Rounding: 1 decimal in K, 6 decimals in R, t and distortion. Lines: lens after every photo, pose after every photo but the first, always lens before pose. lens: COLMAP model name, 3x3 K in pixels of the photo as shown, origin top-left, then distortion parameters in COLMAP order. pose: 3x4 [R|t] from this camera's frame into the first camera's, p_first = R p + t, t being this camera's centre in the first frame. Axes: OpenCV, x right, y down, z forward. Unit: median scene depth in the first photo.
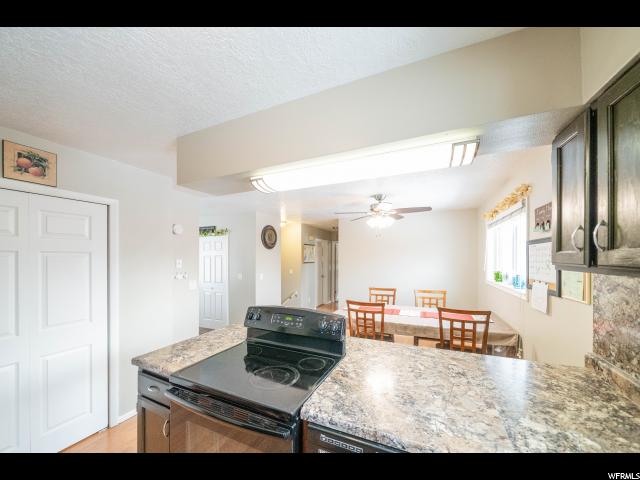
lens RADIAL K [[235.6, 0, 332.6], [0, 235.6, 258.9], [0, 0, 1]] dist [-0.000371, -0.000016]
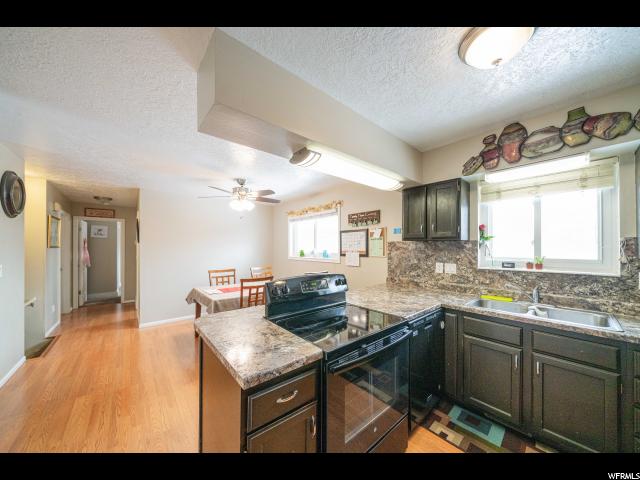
lens RADIAL K [[222.5, 0, 320.5], [0, 222.5, 246.1], [0, 0, 1]] dist [-0.000460, -0.000059]
pose [[0.447108, 0.008159, 0.894443, -0.770152], [0.003993, 0.999930, -0.011117, 0.058441], [-0.894471, 0.008542, 0.447044, 0.330279]]
